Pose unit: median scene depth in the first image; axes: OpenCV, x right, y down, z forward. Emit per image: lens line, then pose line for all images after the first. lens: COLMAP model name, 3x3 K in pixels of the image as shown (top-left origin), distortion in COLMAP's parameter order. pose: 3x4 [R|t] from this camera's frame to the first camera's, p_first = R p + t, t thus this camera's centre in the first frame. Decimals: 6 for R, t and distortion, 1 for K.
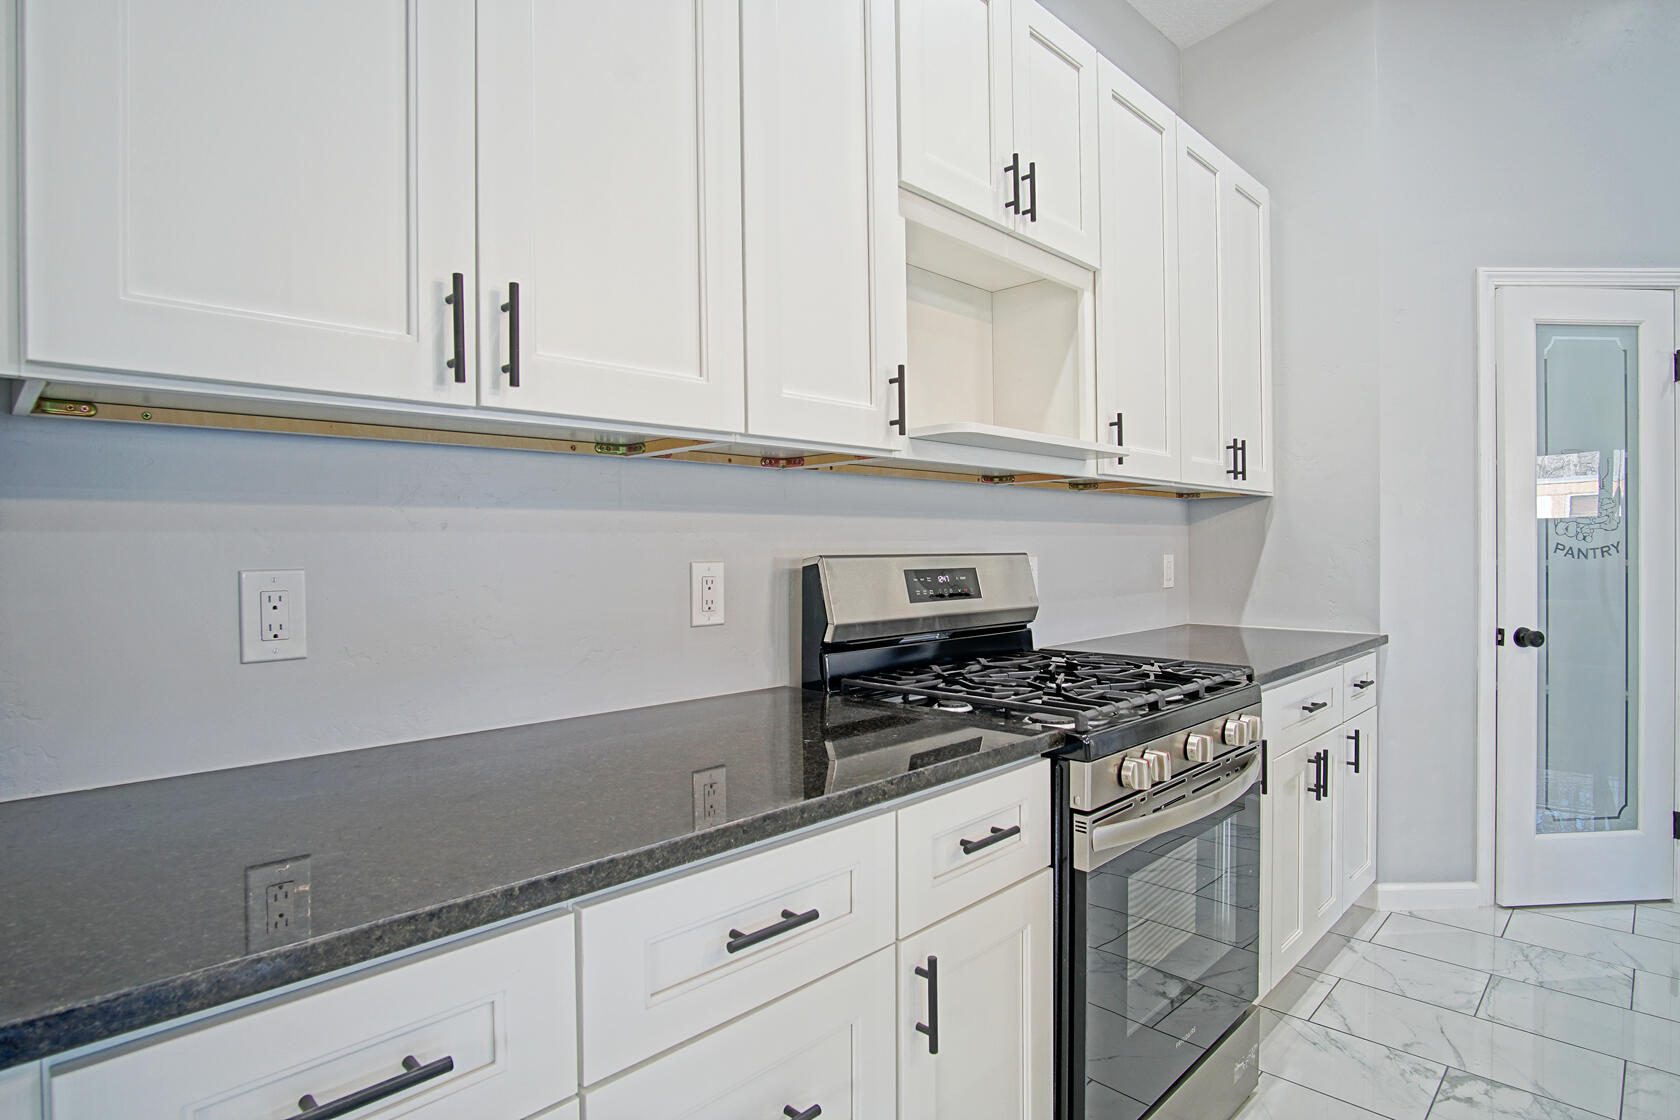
lens RADIAL K [[895.4, 0, 829.1], [0, 895.4, 554.1], [0, 0, 1]] dist [-0.032029, 0.008448]
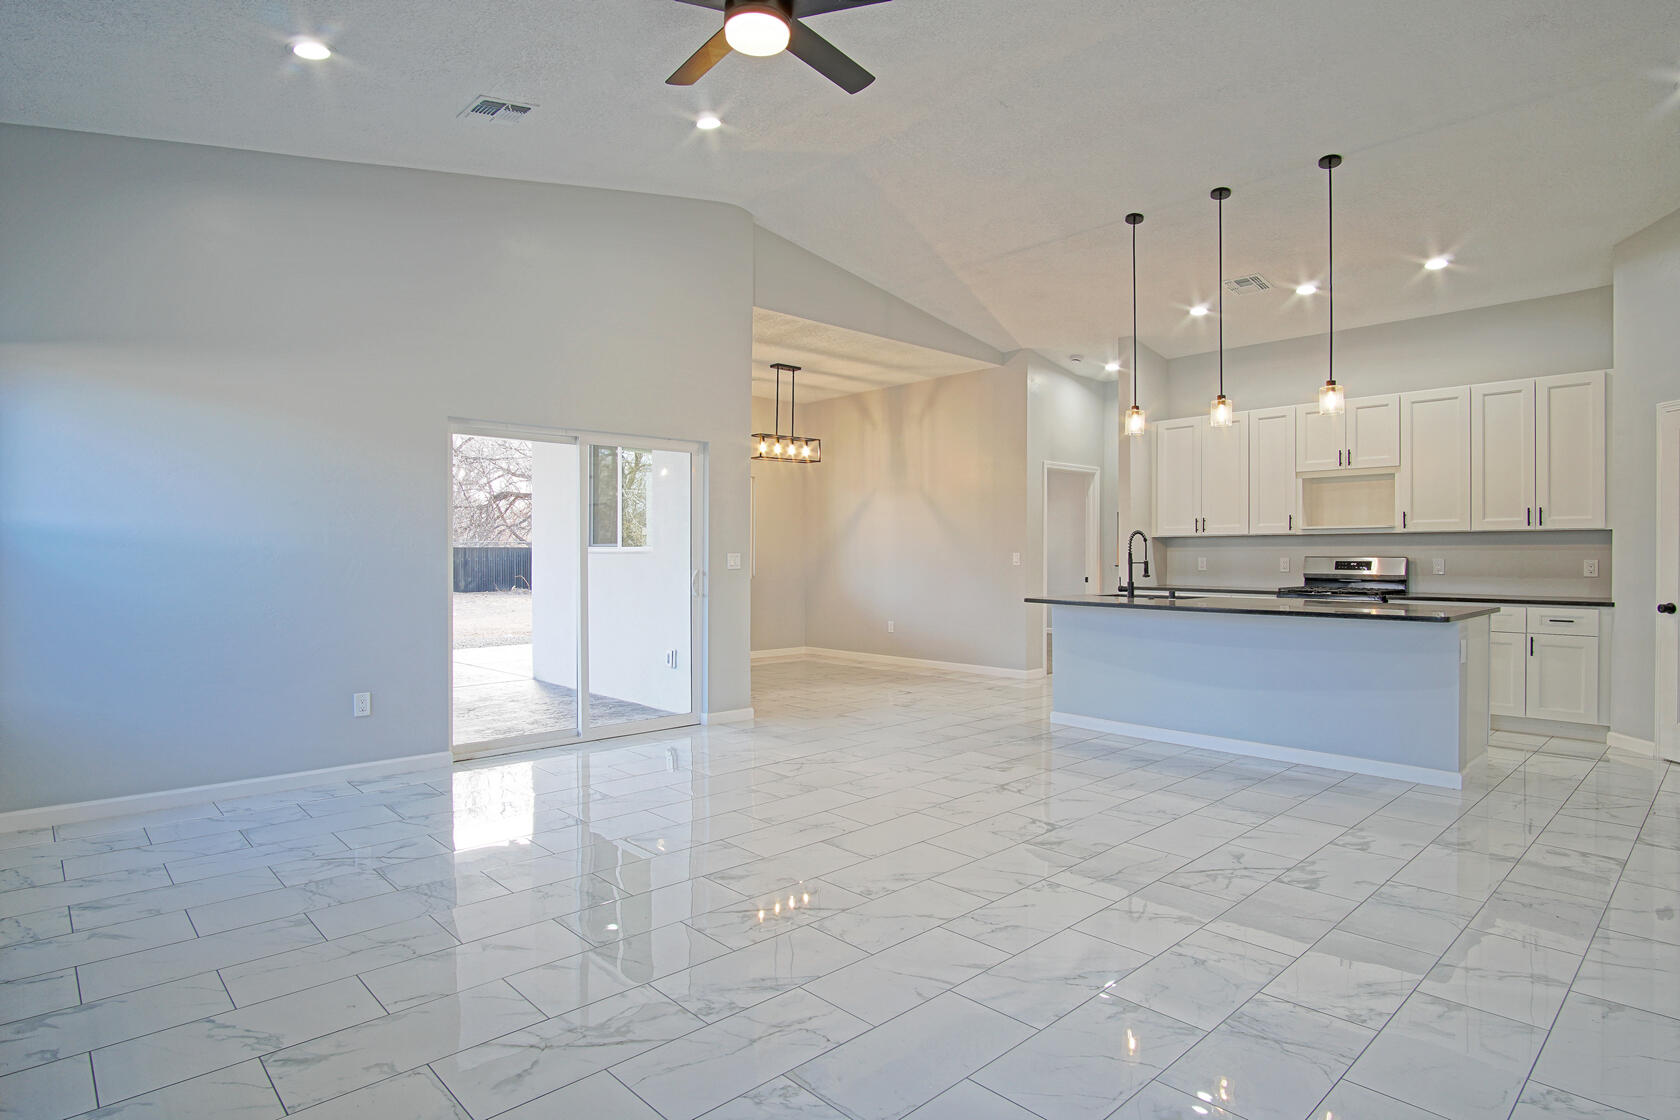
lens RADIAL K [[895.4, 0, 836.8], [0, 895.4, 557.5], [0, 0, 1]] dist [-0.032029, 0.008448]
pose [[-0.053614, 0.012381, -0.998485, 3.490573], [-0.005970, 0.999901, 0.012719, -0.028022], [0.998544, 0.006643, -0.053535, -0.784089]]
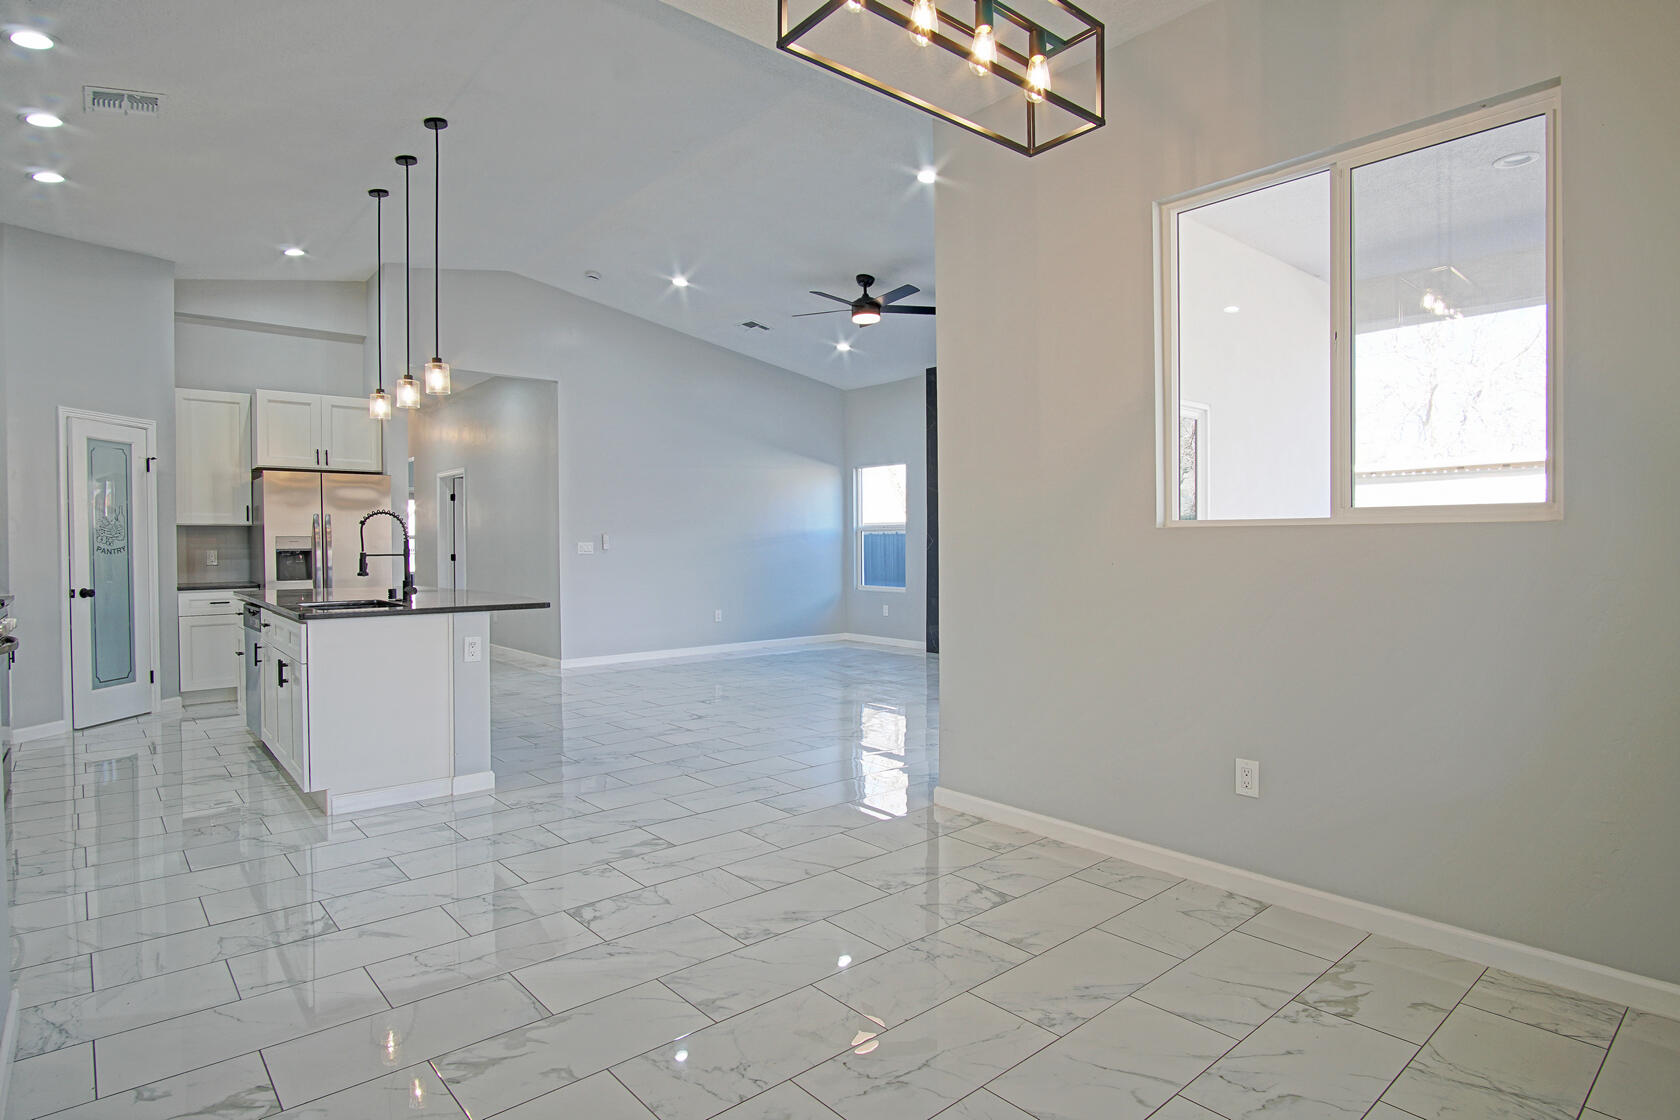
lens RADIAL K [[895.4, 0, 836.6], [0, 895.4, 561.0], [0, 0, 1]] dist [-0.032029, 0.008448]
pose [[0.093109, -0.012568, 0.995577, -1.390117], [0.010661, 0.999876, 0.011626, 0.021106], [-0.995599, 0.009532, 0.093231, -1.195814]]
